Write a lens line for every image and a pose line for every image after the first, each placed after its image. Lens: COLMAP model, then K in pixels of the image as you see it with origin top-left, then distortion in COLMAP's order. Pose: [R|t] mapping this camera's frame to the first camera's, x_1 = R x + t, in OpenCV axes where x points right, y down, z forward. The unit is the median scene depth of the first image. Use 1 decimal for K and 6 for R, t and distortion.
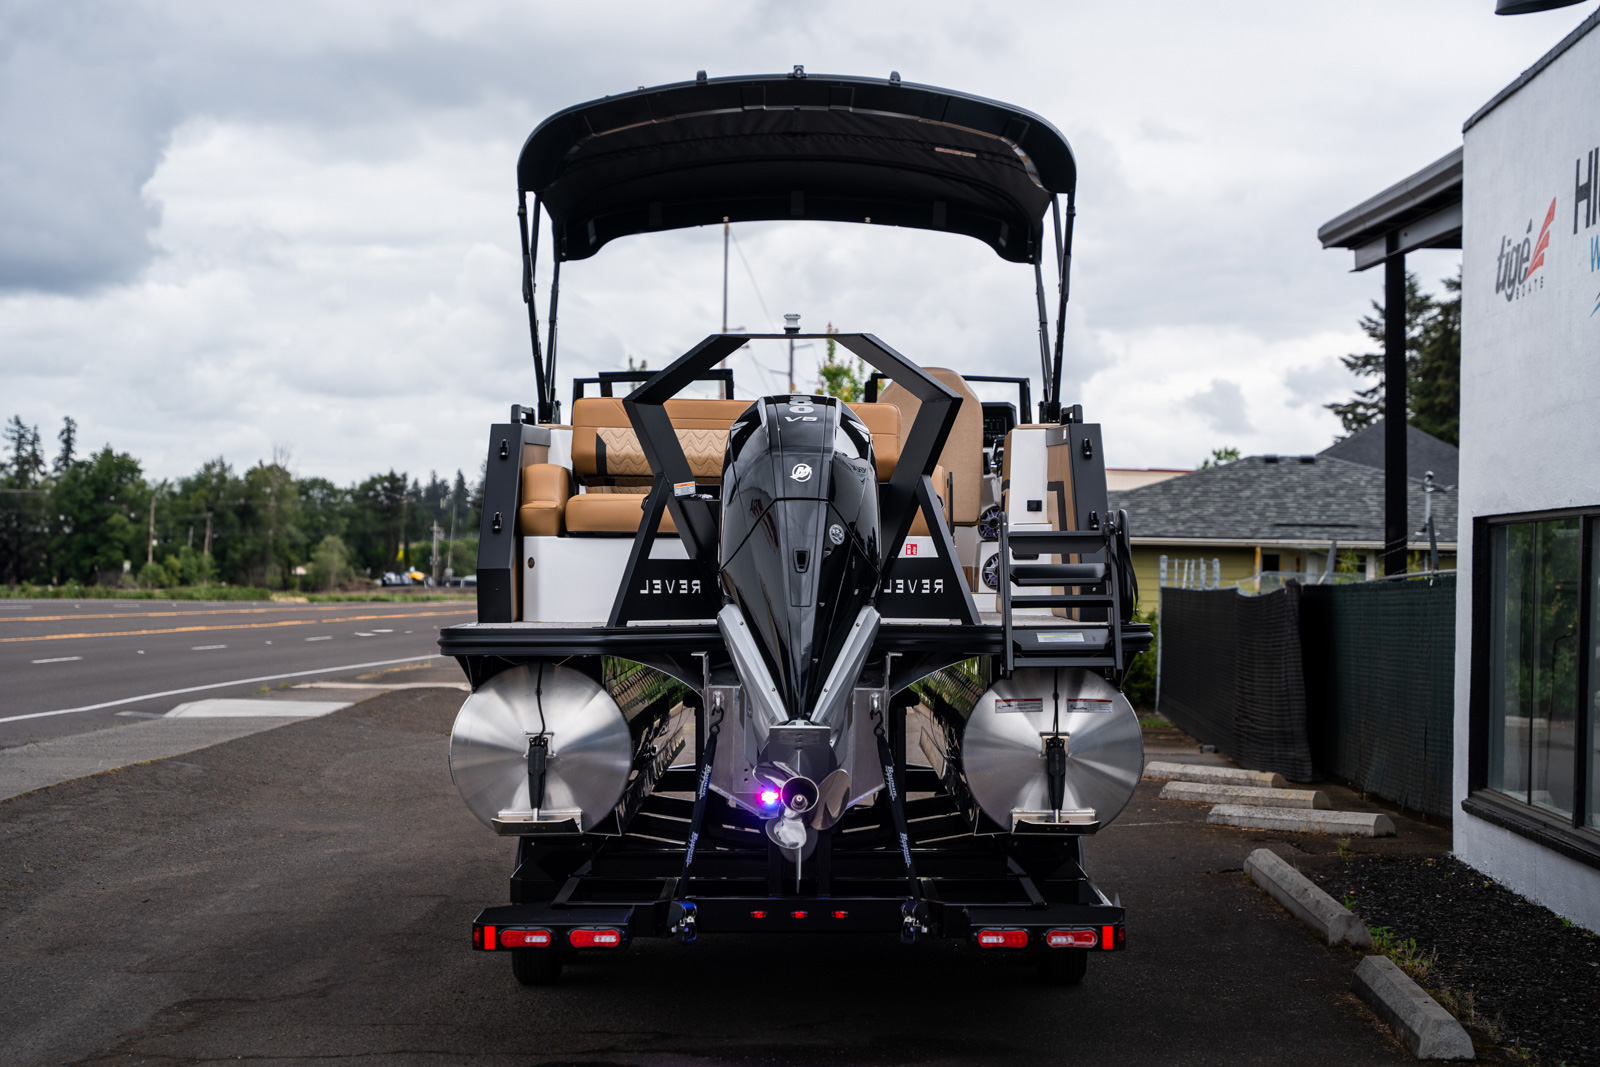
lens RADIAL K [[3031.6, 0, 799.7], [0, 3031.6, 534.7], [0, 0, 1]] dist [0.186076, 0.000000]
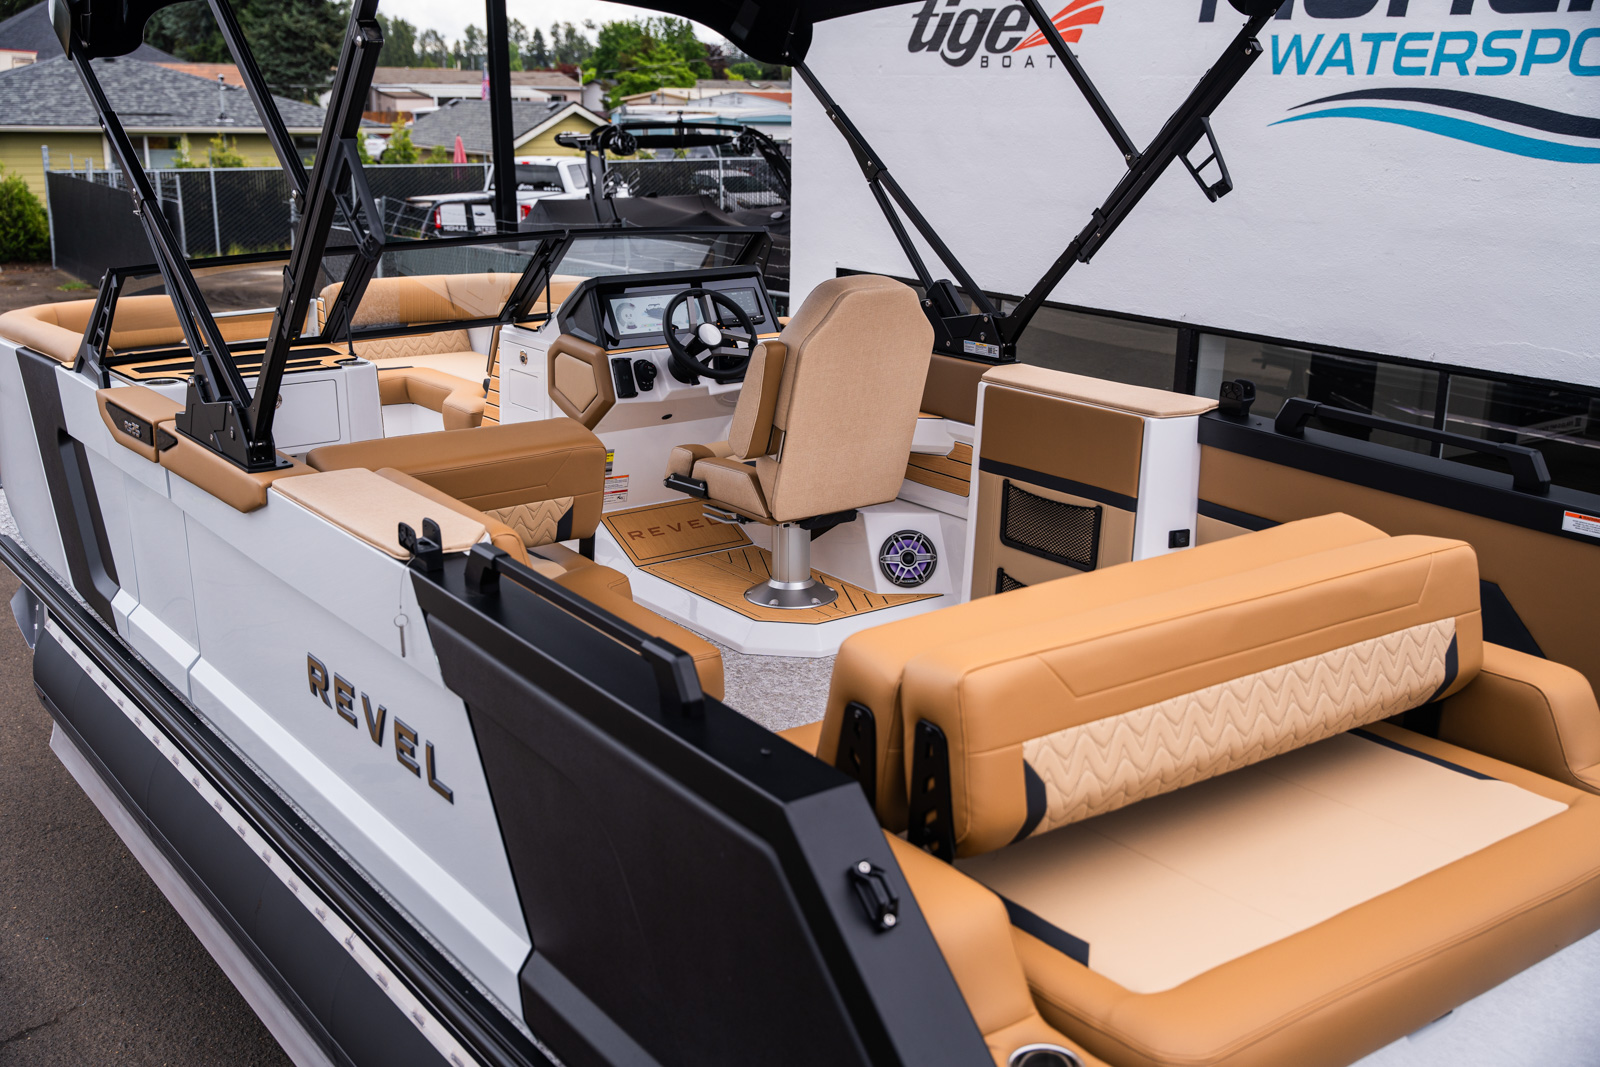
lens RADIAL K [[1681.3, 0, 802.7], [0, 1681.3, 533.0], [0, 0, 1]] dist [0.030614, 0.000000]
pose [[0.815405, -0.150797, 0.558906, -0.042438], [-0.003316, 0.964243, 0.264998, -0.024315], [-0.578882, -0.217934, 0.785748, 0.186075]]
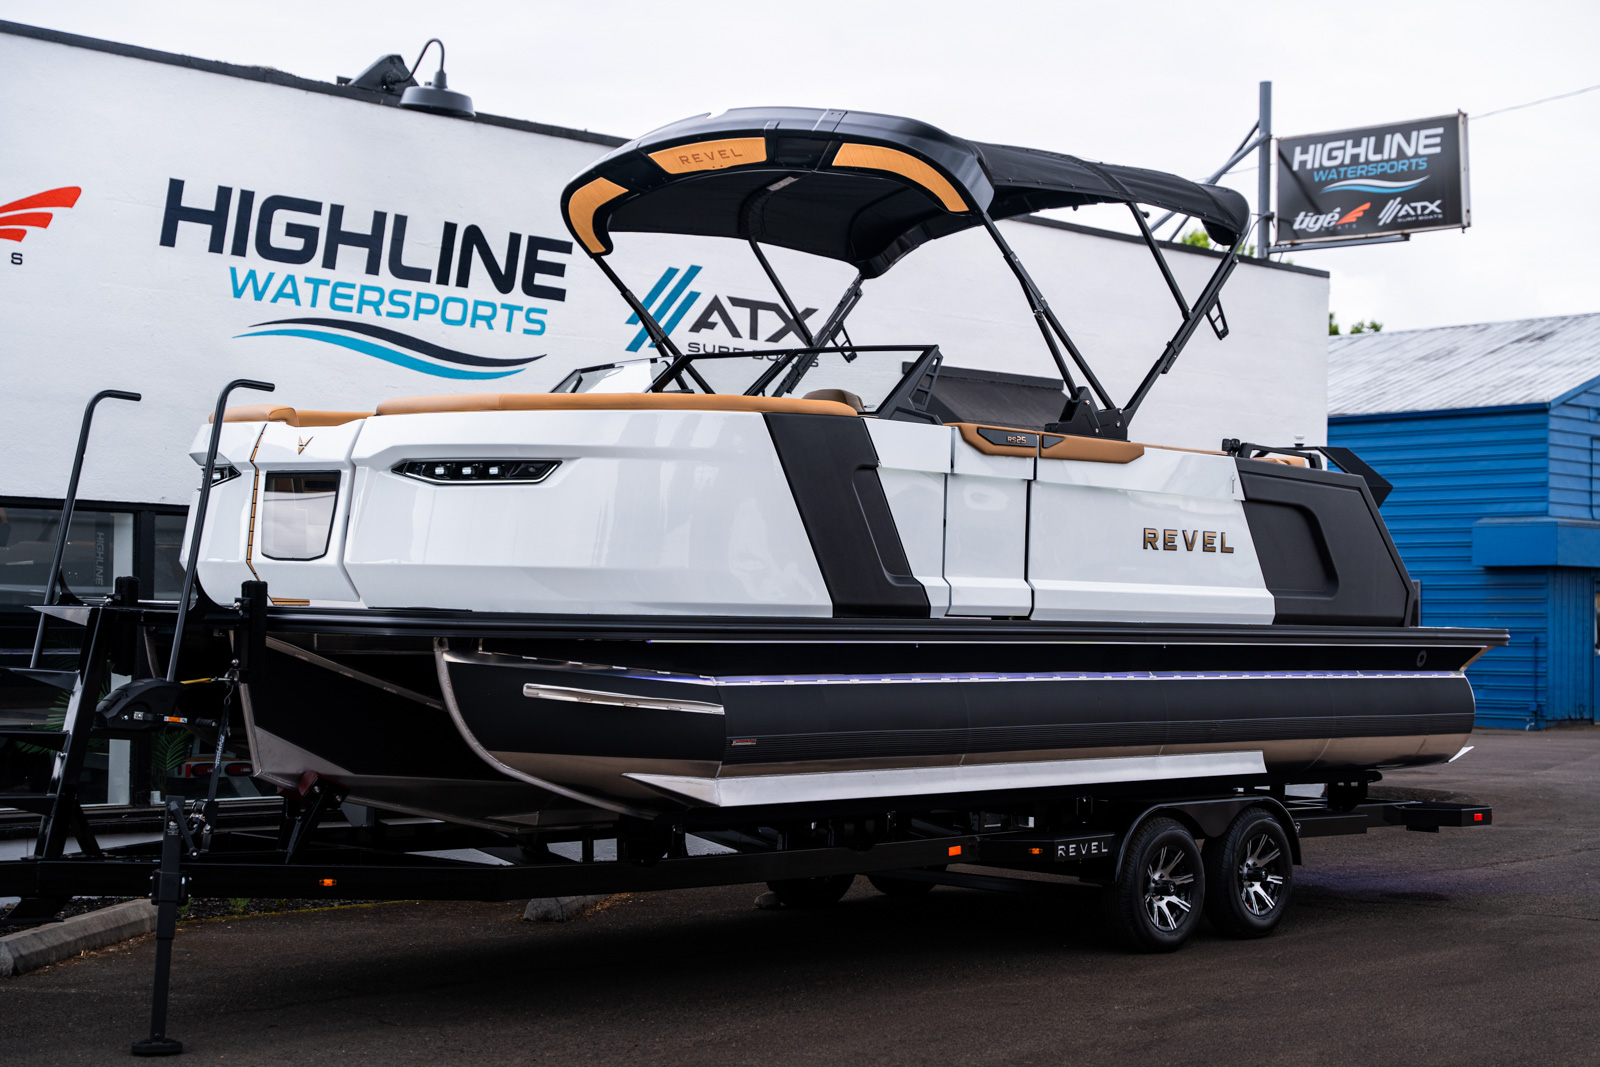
lens RADIAL K [[2555.2, 0, 807.0], [0, 2555.2, 539.4], [0, 0, 1]] dist [0.042760, 0.000000]
pose [[-0.724560, 0.005813, 0.689188, -0.151666], [-0.021759, 0.999273, -0.031303, 0.008160], [-0.688869, -0.037677, -0.723906, 0.433735]]
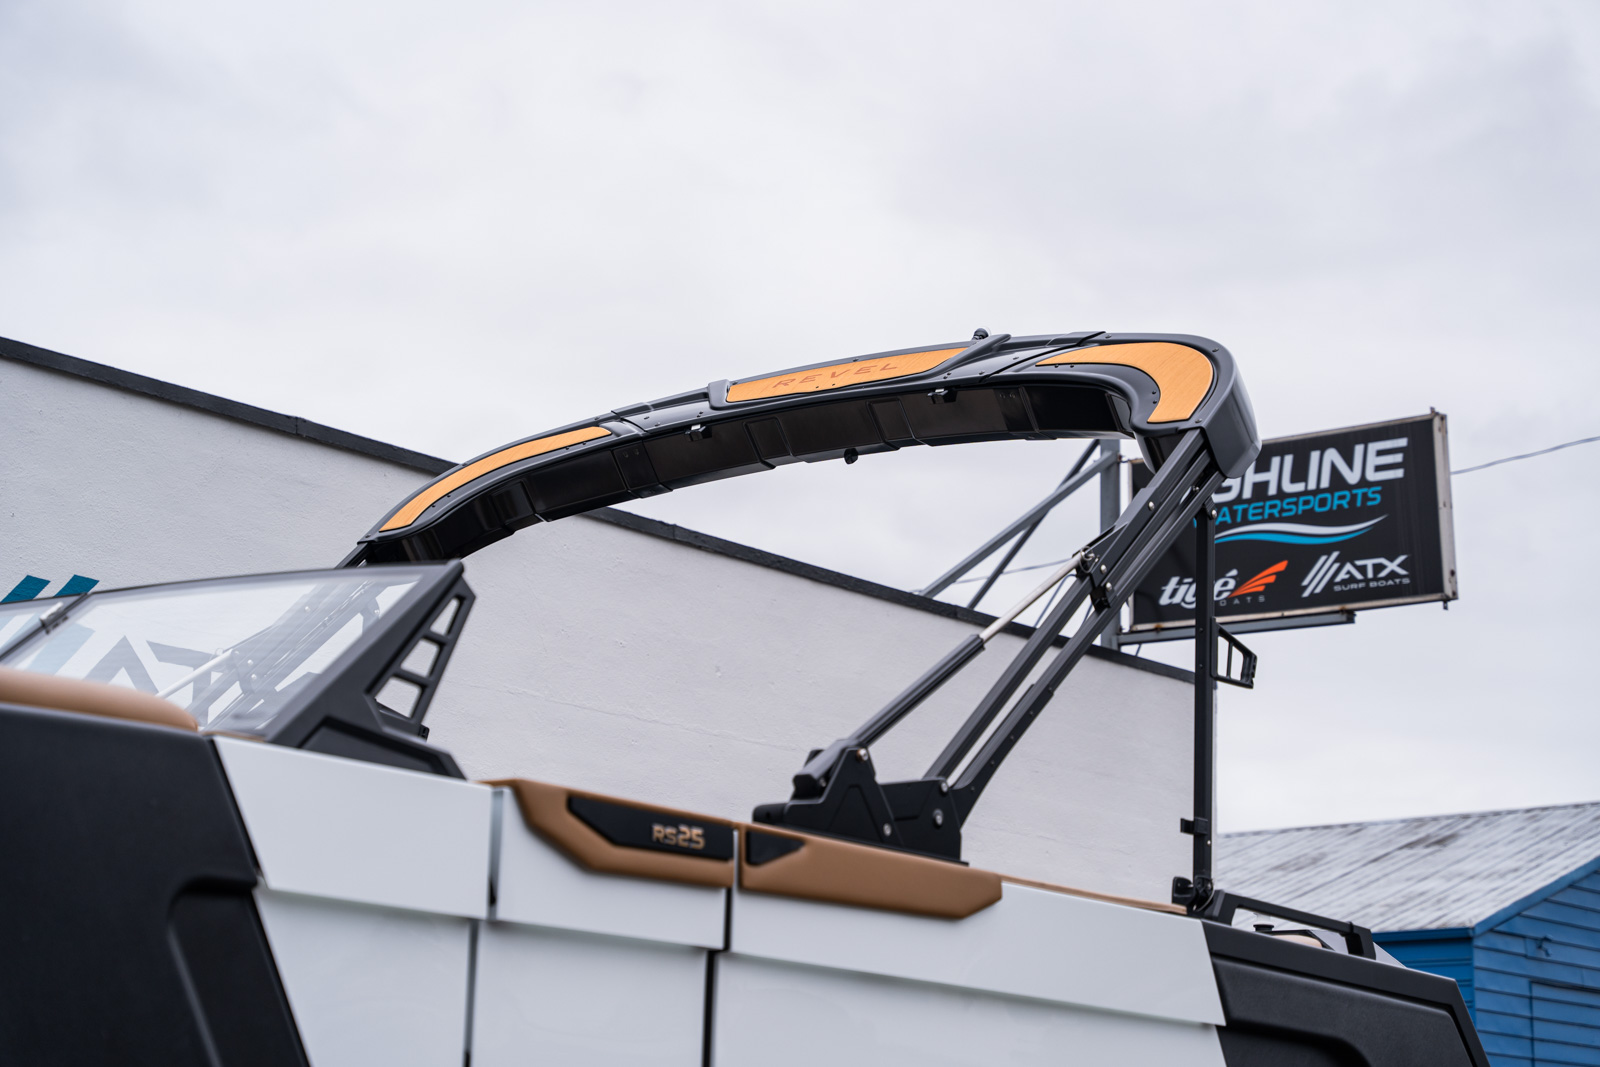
lens RADIAL K [[3288.2, 0, 796.9], [0, 3288.2, 542.5], [0, 0, 1]] dist [0.048331, 0.000000]
pose [[-0.794618, 0.104558, 0.598038, -0.084466], [-0.026708, 0.978084, -0.206491, 0.004853], [-0.606522, -0.180053, -0.774411, 0.348816]]
